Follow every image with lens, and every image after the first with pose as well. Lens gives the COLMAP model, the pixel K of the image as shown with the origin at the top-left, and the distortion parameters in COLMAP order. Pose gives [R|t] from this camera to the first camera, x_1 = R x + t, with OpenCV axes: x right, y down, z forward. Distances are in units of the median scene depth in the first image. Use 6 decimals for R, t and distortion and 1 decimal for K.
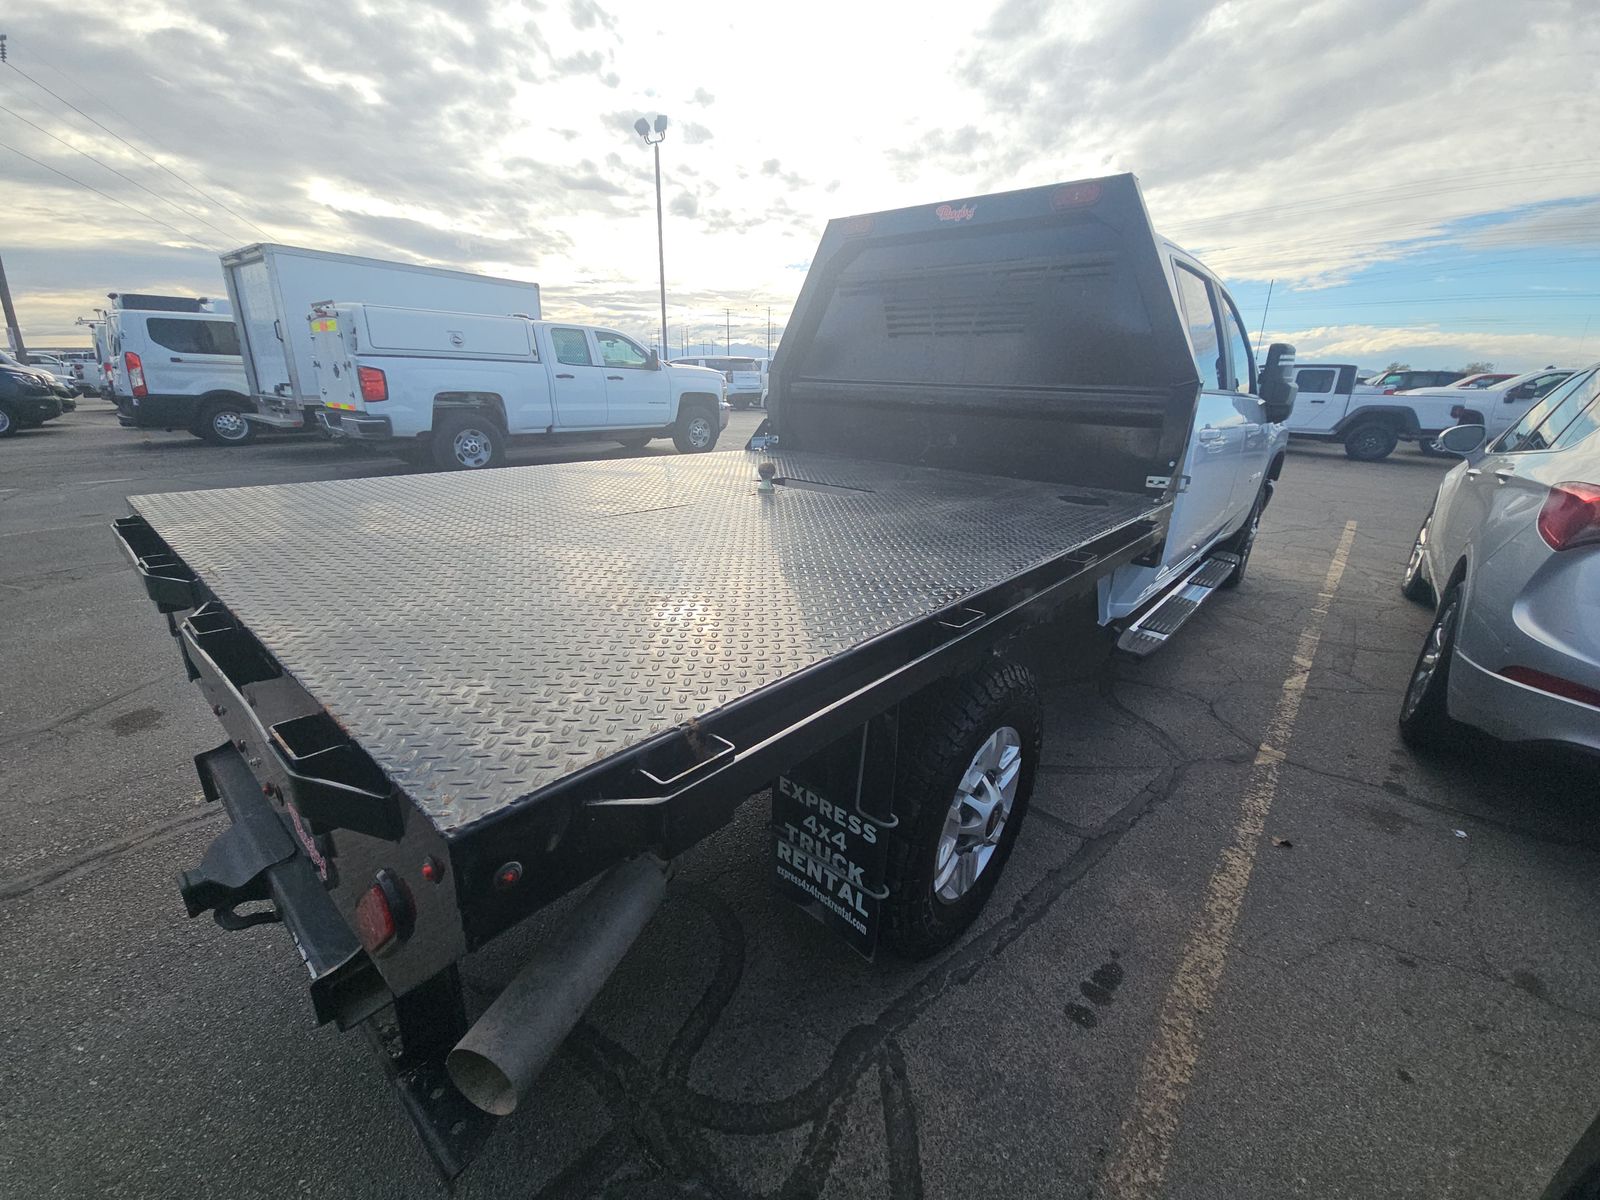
lens RADIAL K [[635.0, 0, 790.7], [0, 635.0, 595.7], [0, 0, 1]] dist [0.000284, -0.014842]
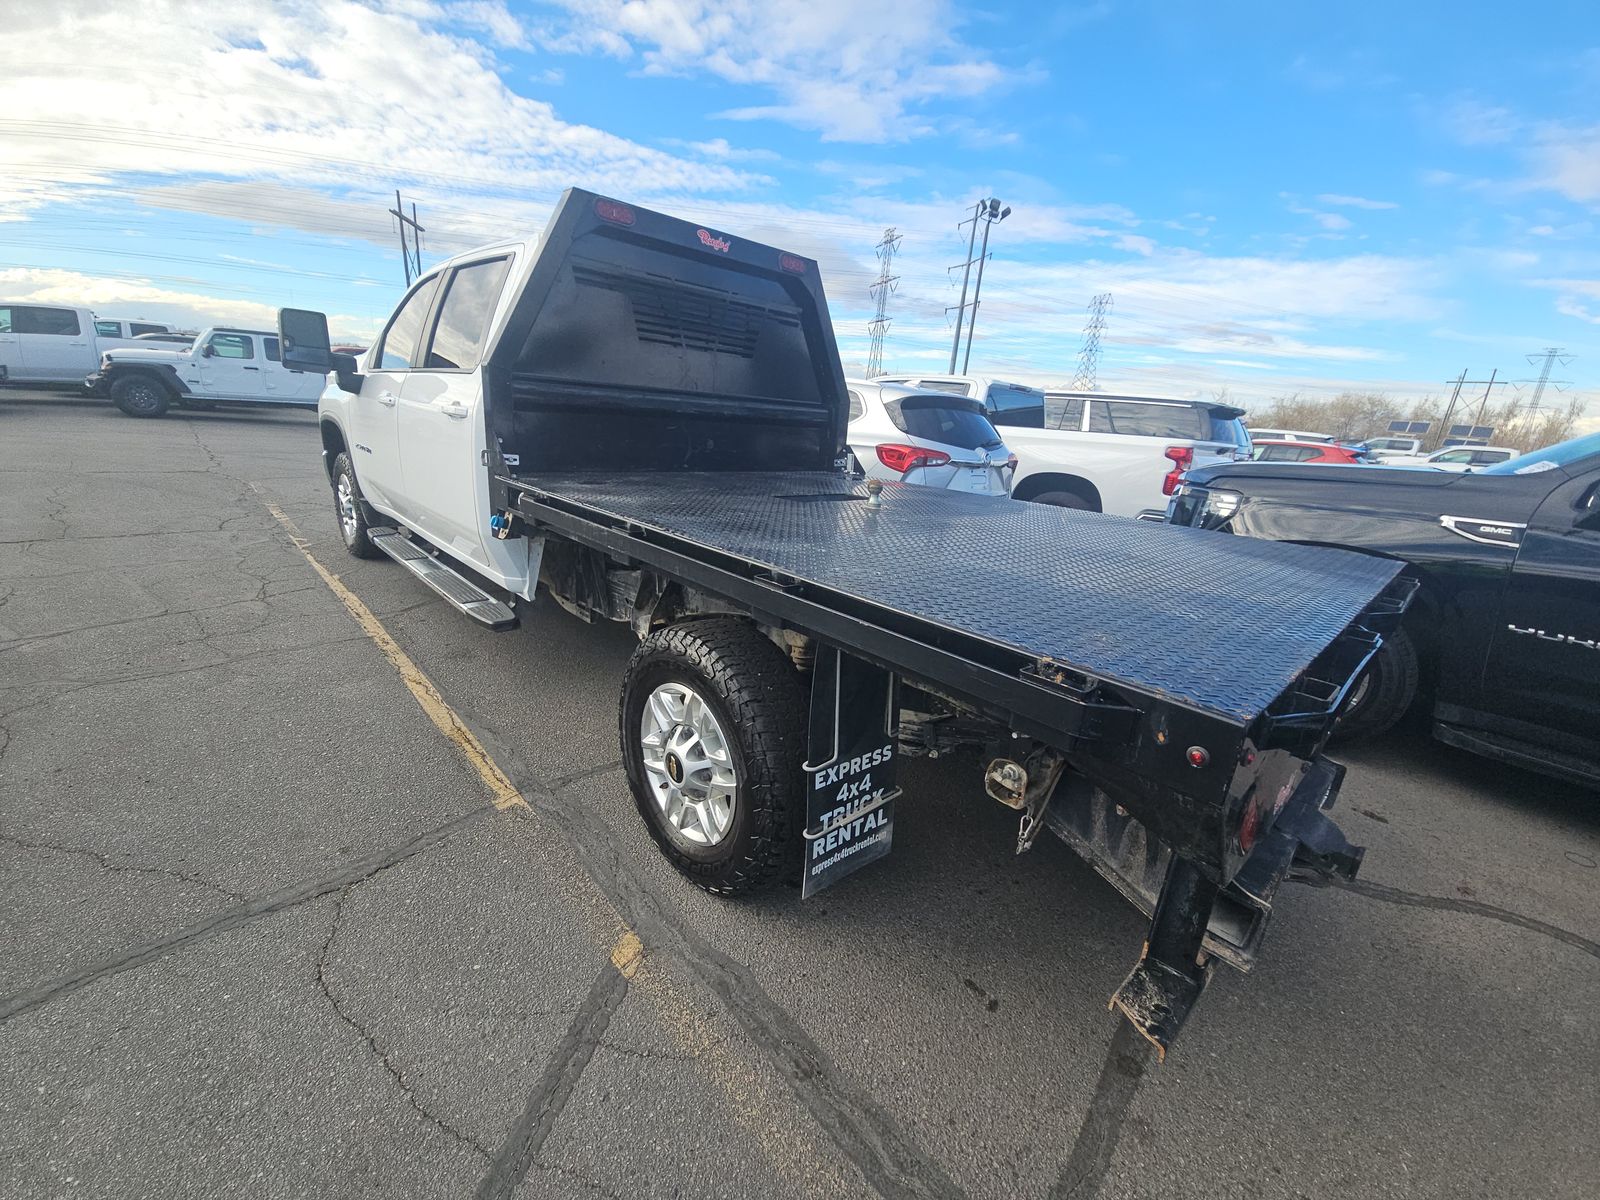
lens RADIAL K [[635.0, 0, 790.7], [0, 635.0, 595.7], [0, 0, 1]] dist [0.000284, -0.014842]
pose [[0.142009, -0.260731, 0.954910, -0.961759], [0.279238, 0.936059, 0.214057, -0.225211], [-0.949663, 0.236249, 0.205735, 0.800531]]
